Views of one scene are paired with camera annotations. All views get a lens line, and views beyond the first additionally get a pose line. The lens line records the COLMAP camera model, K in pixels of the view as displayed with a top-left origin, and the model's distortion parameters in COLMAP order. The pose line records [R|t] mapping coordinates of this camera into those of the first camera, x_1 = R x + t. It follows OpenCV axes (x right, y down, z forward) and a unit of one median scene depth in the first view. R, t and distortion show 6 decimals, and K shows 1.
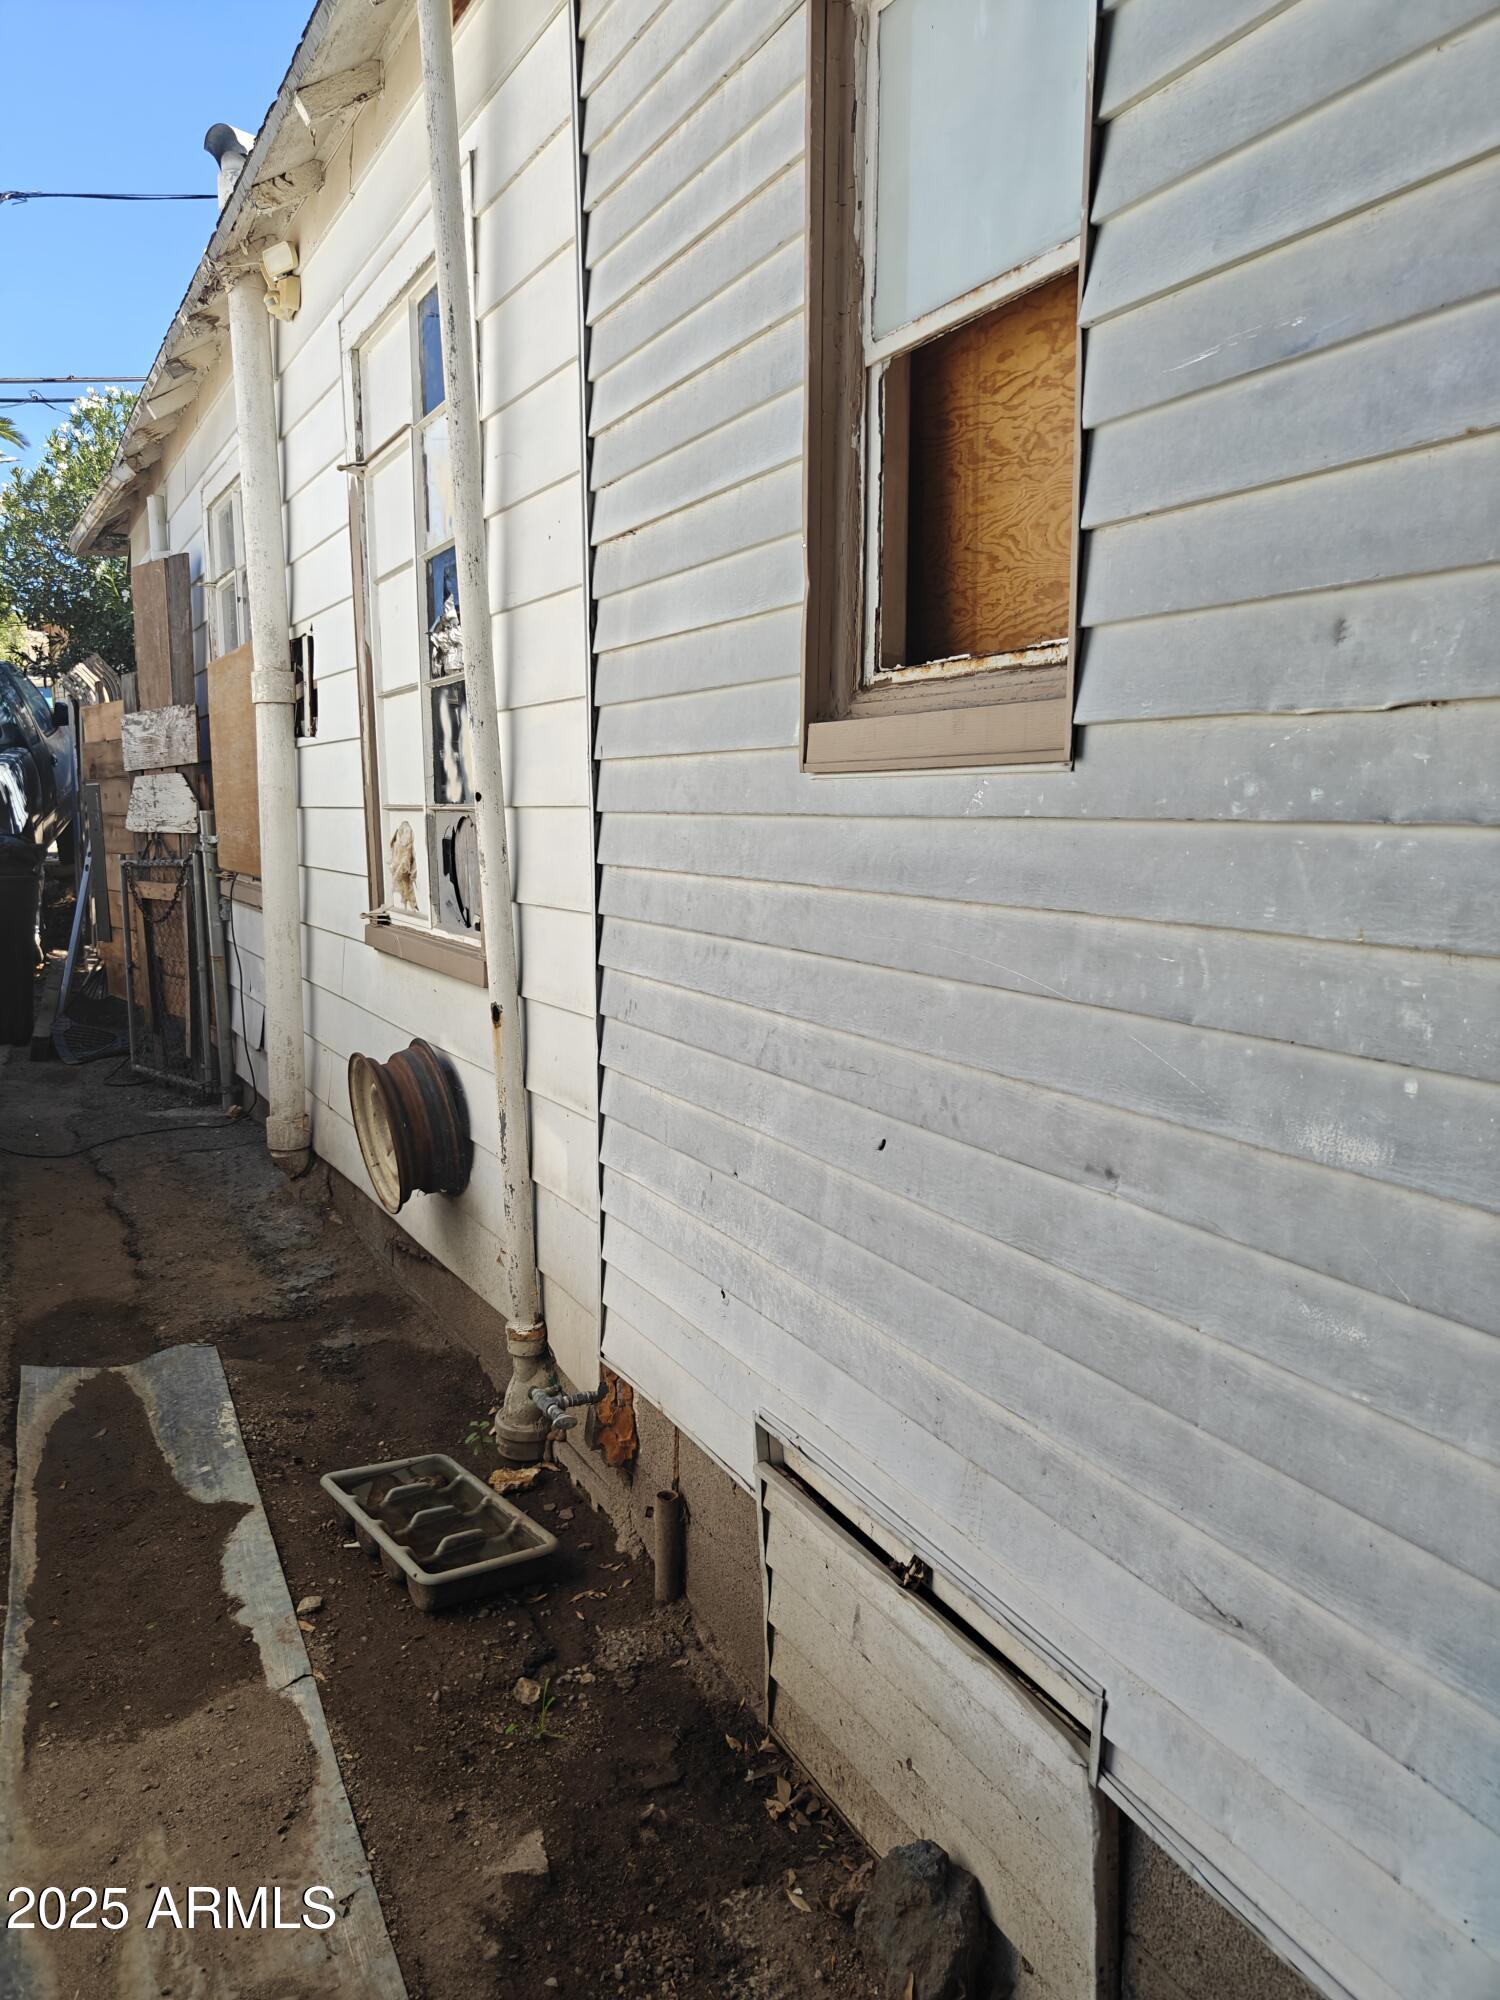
lens RADIAL K [[1405.6, 0, 750.0], [0, 1405.6, 1000.0], [0, 0, 1]] dist [0.010758, 0.001872]
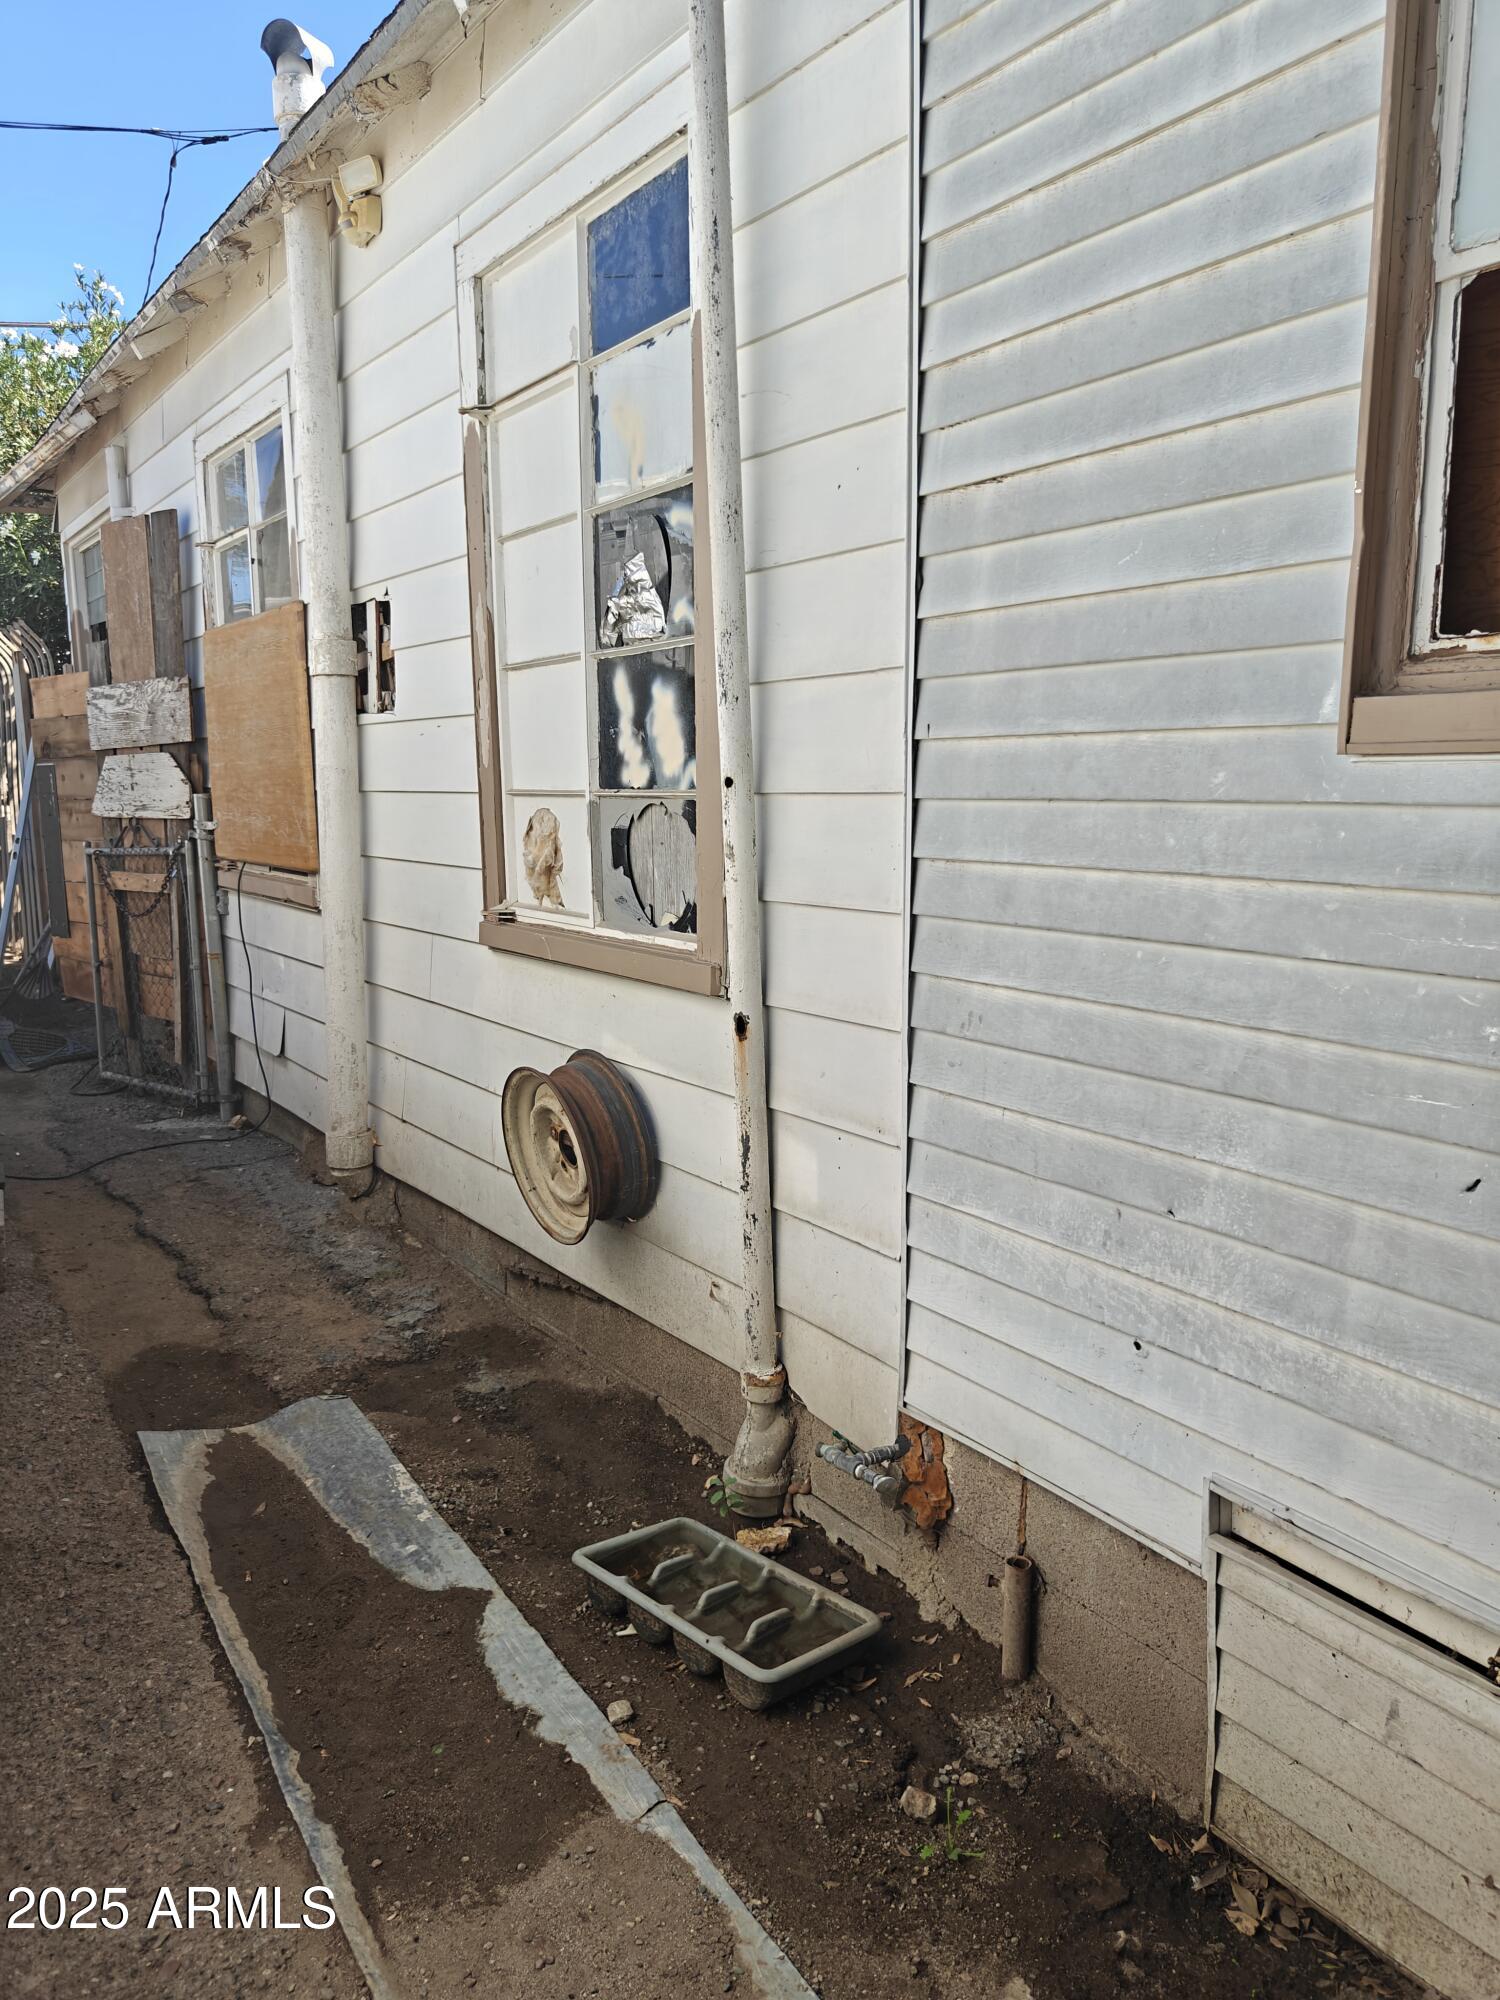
lens RADIAL K [[1394.8, 0, 754.7], [0, 1394.8, 1008.3], [0, 0, 1]] dist [0.004399, -0.001784]
pose [[0.993555, -0.016187, 0.112192, -0.247285], [0.013967, 0.999691, 0.020540, -0.017257], [-0.112490, -0.018841, 0.993474, 0.109522]]
